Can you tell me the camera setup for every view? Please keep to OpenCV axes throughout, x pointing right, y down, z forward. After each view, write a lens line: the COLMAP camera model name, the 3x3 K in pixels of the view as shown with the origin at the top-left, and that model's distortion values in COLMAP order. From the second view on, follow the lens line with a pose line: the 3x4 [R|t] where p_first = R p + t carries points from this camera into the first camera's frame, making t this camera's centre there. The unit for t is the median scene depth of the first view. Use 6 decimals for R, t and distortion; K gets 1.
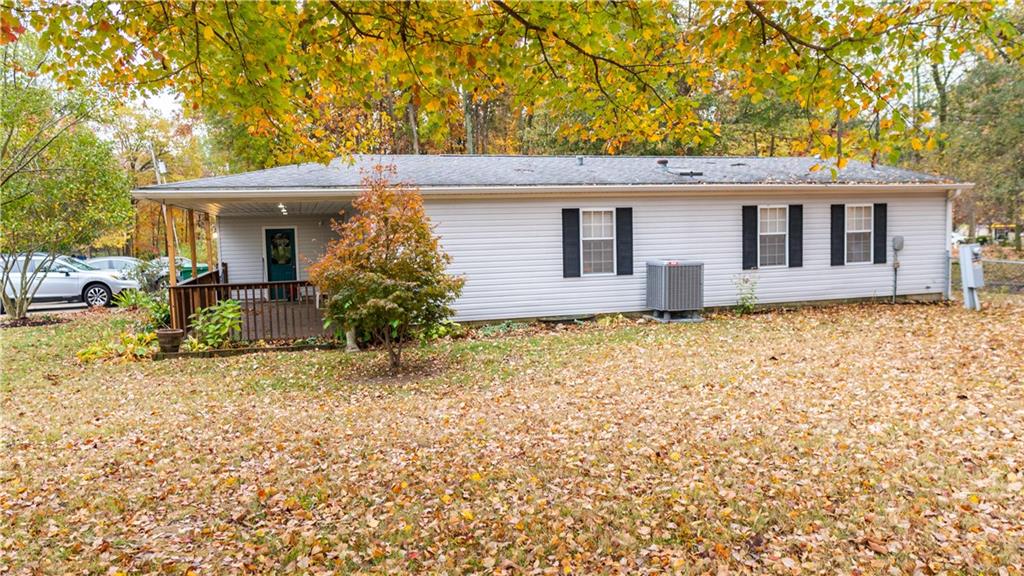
lens RADIAL K [[705.7, 0, 512.0], [0, 705.7, 288.0], [0, 0, 1]] dist [0.000726, 0.002436]
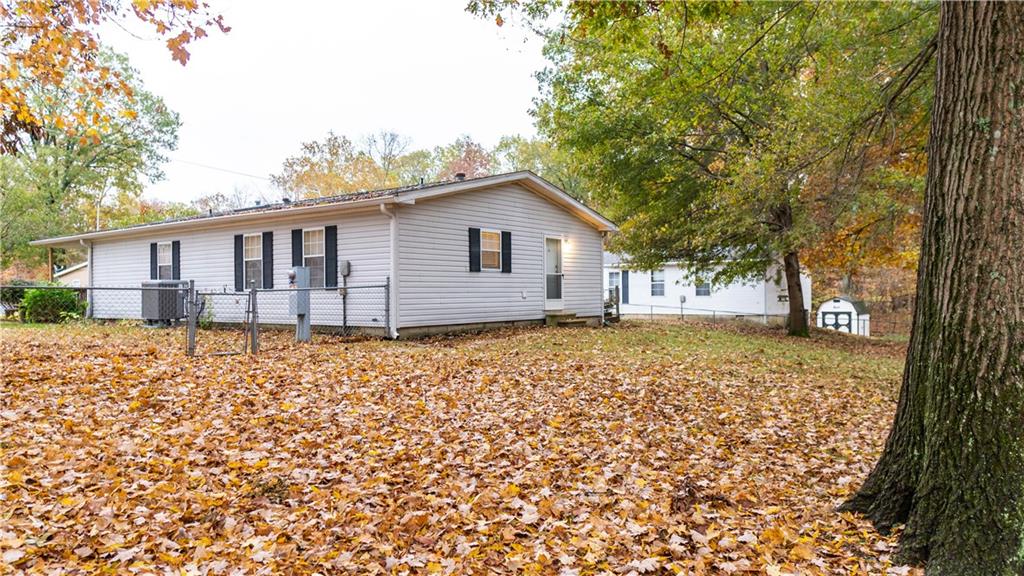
lens RADIAL K [[715.6, 0, 512.0], [0, 715.6, 288.0], [0, 0, 1]] dist [-0.000083, -0.001797]
pose [[0.599892, 0.019095, -0.799853, 1.475748], [-0.064576, 0.997609, -0.024616, -0.030937], [0.797471, 0.066418, 0.599690, 0.653023]]
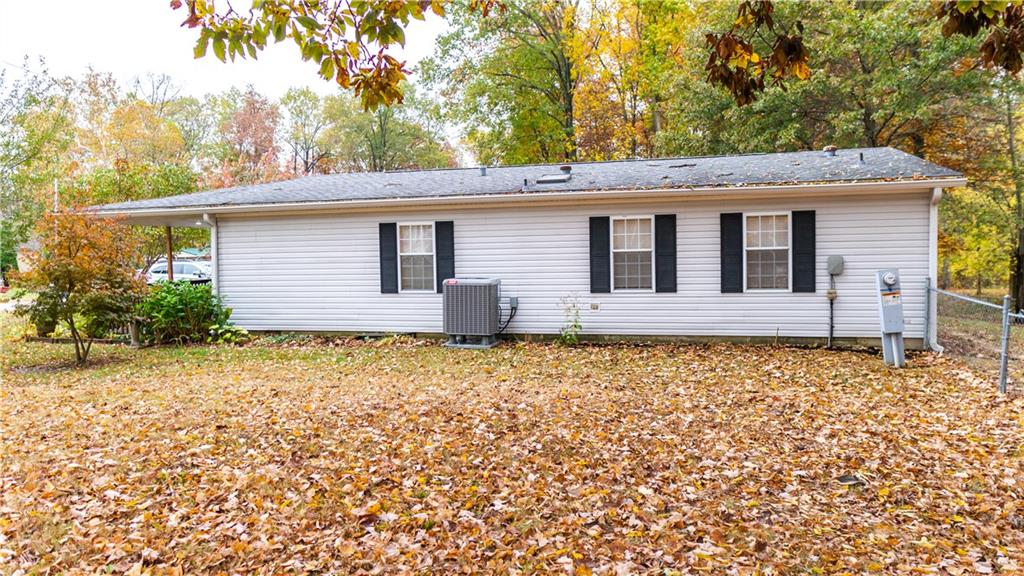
lens RADIAL K [[715.6, 0, 512.0], [0, 715.6, 288.0], [0, 0, 1]] dist [-0.000083, -0.001797]
pose [[0.858986, 0.039378, -0.510482, 0.668166], [-0.041783, 0.999104, 0.006762, -0.032954], [0.510291, 0.015521, 0.859862, 0.213796]]
